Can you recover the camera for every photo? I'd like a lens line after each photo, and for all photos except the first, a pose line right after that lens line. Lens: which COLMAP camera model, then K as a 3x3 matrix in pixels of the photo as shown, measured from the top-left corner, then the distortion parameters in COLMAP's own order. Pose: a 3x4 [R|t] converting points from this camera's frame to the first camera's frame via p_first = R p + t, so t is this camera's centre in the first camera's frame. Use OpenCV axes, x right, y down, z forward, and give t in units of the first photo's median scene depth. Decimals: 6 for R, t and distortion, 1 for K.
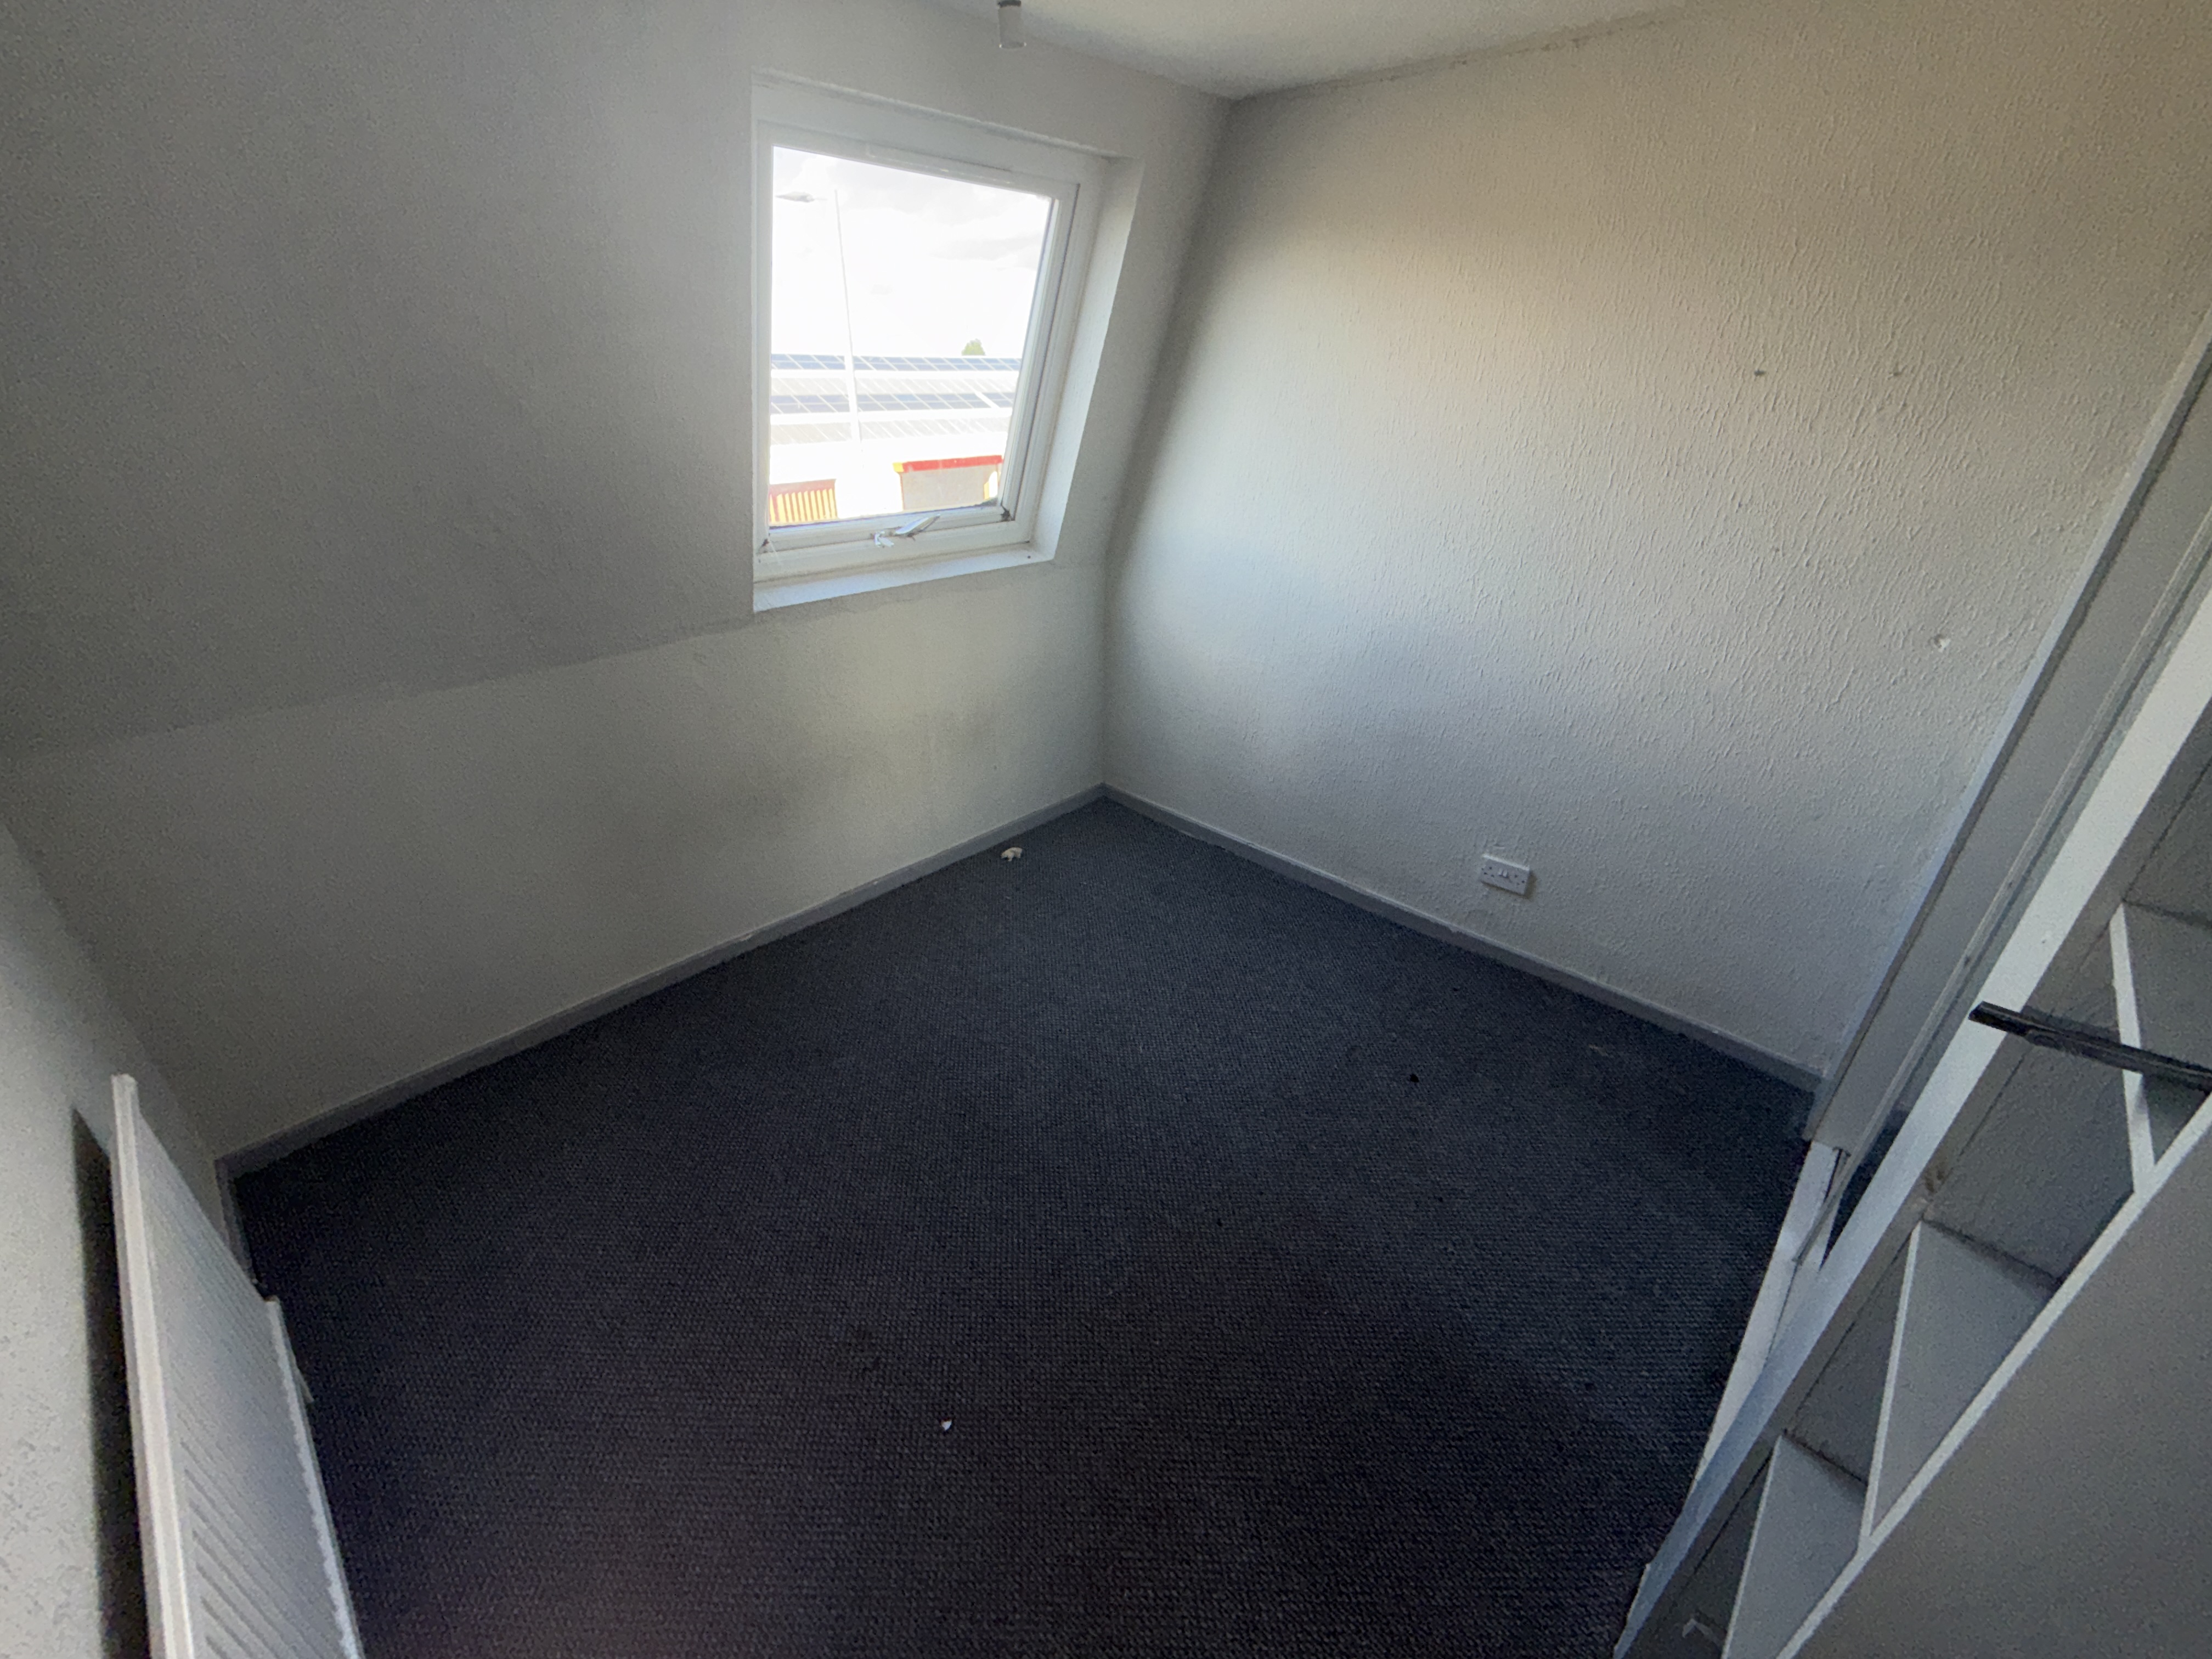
lens RADIAL K [[884.6, 0, 1099.8], [0, 884.6, 827.4], [0, 0, 1]] dist [0.002799, -0.000285]
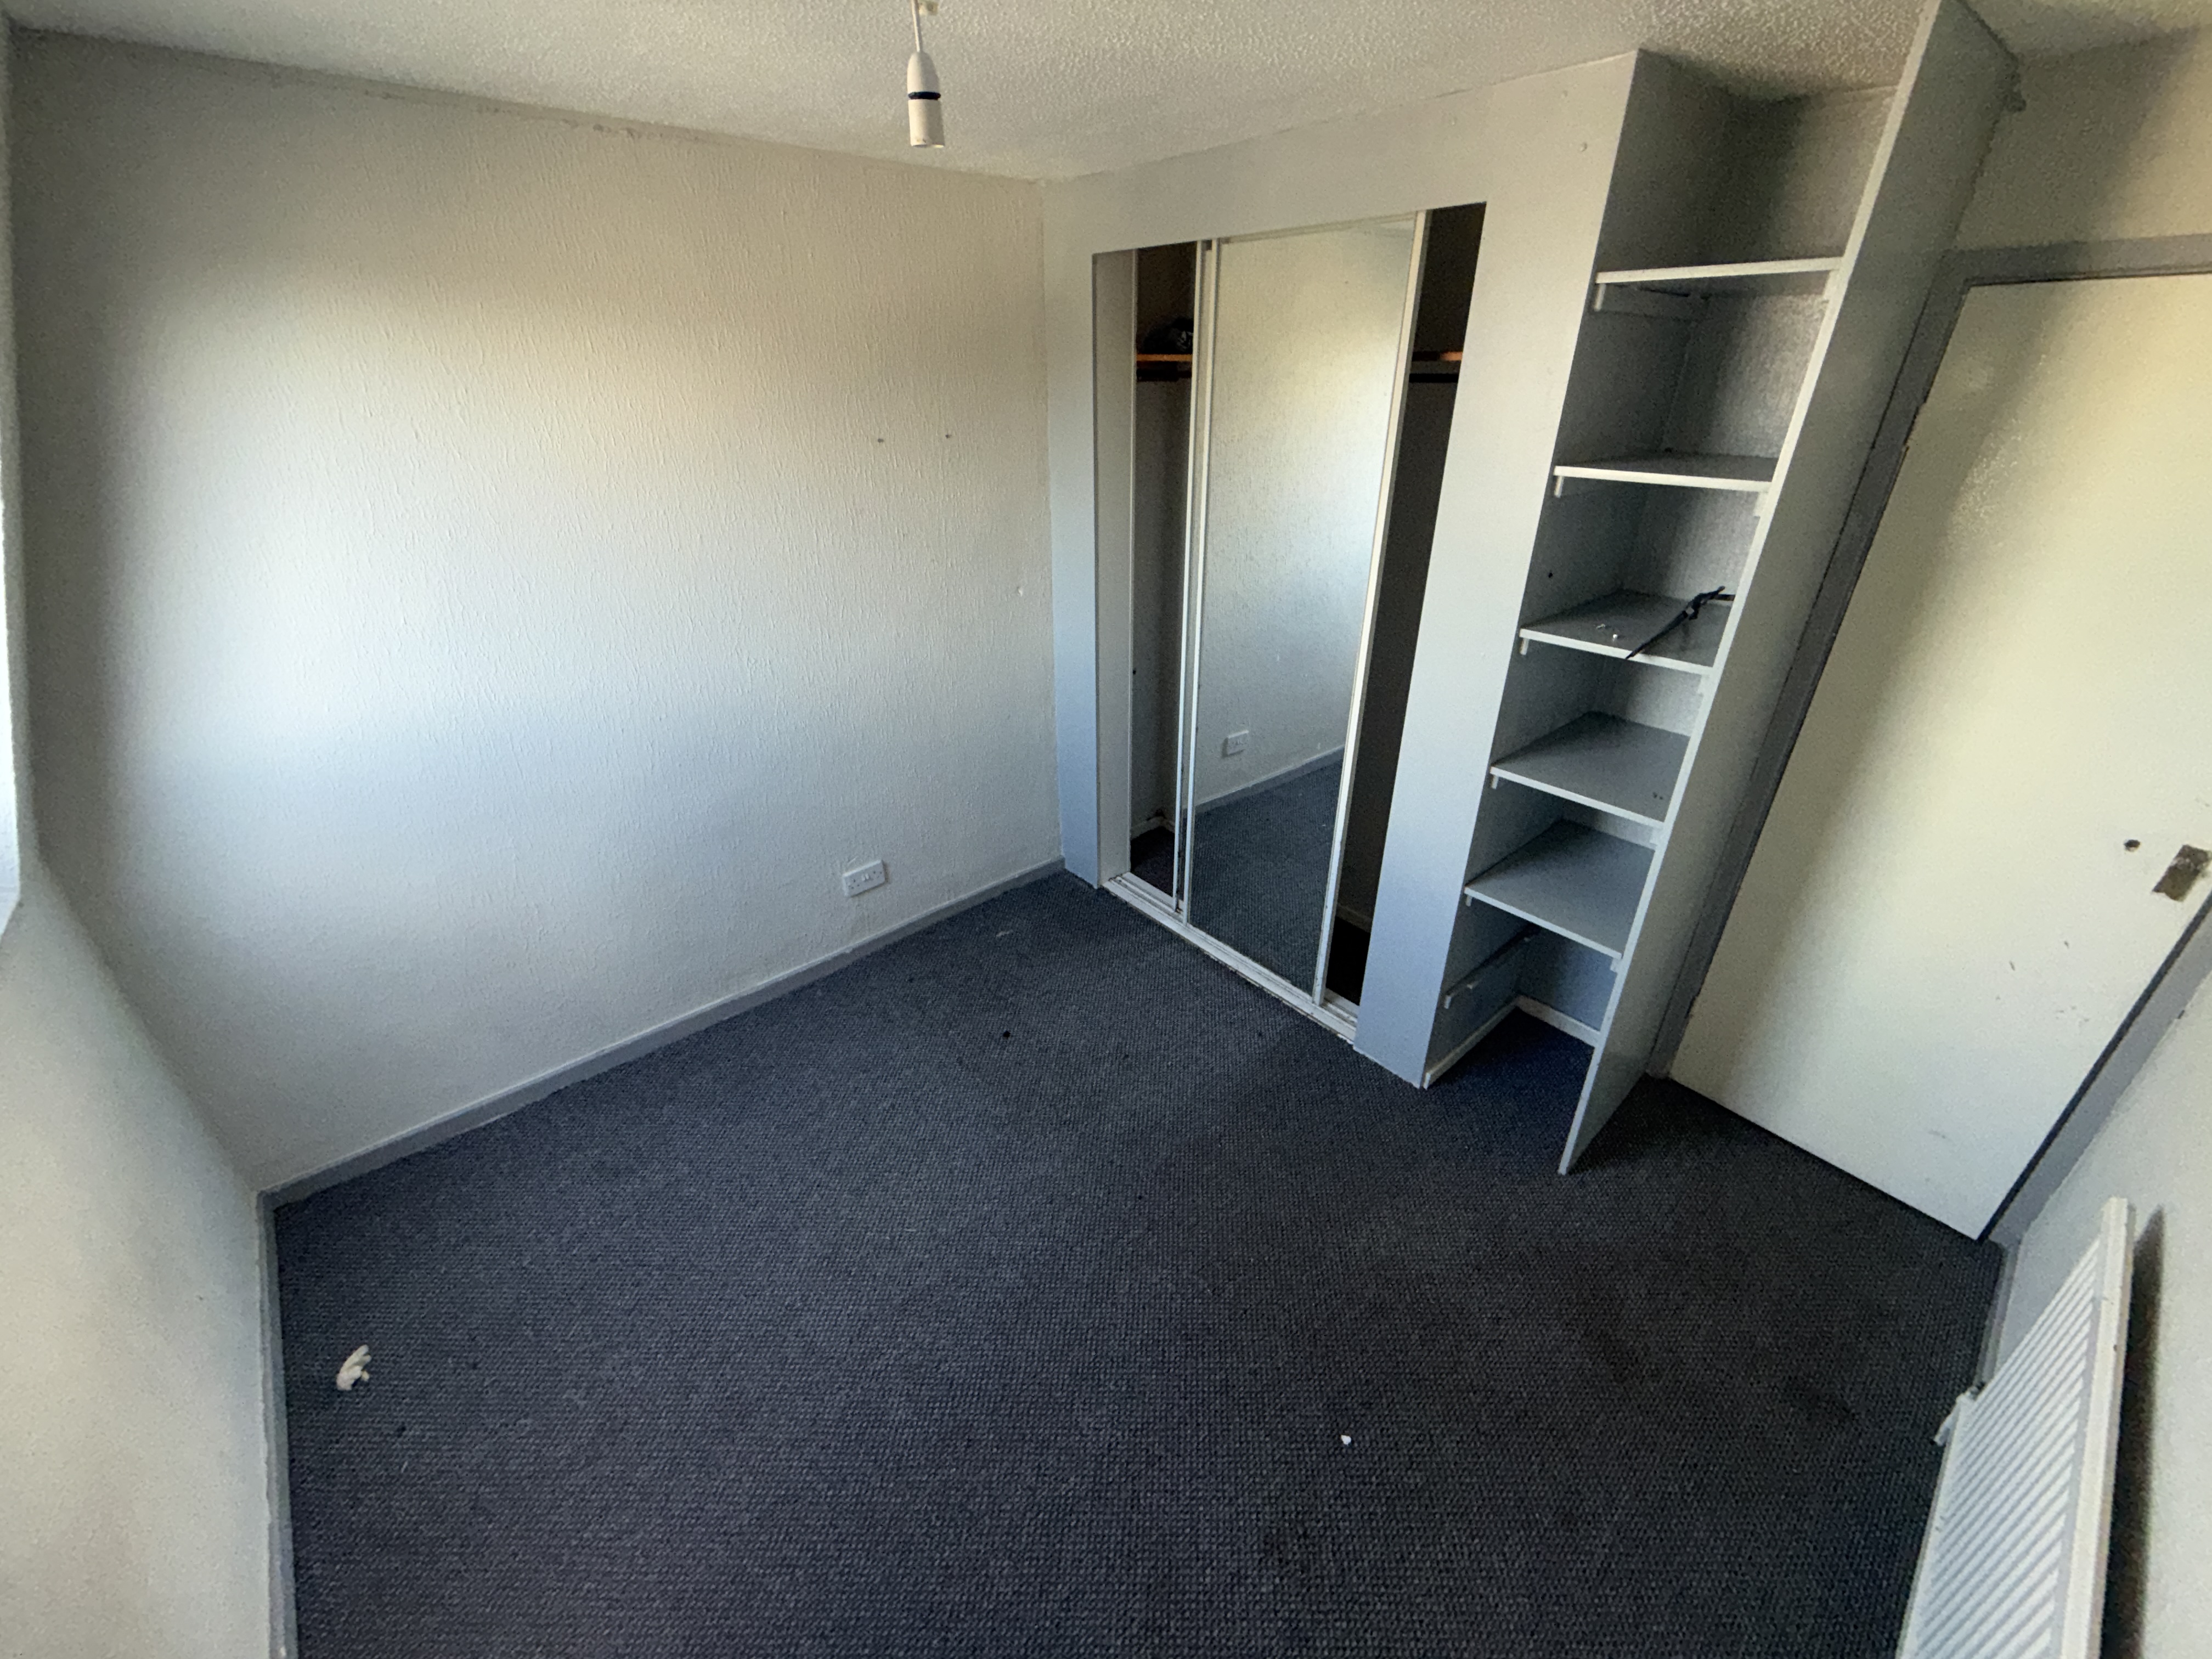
lens RADIAL K [[884.6, 0, 1099.8], [0, 884.6, 824.4], [0, 0, 1]] dist [0.002799, -0.000285]
pose [[0.085273, -0.463032, 0.882230, -0.455951], [0.461717, 0.803007, 0.376825, -0.274757], [-0.882919, 0.375207, 0.282264, 0.377982]]
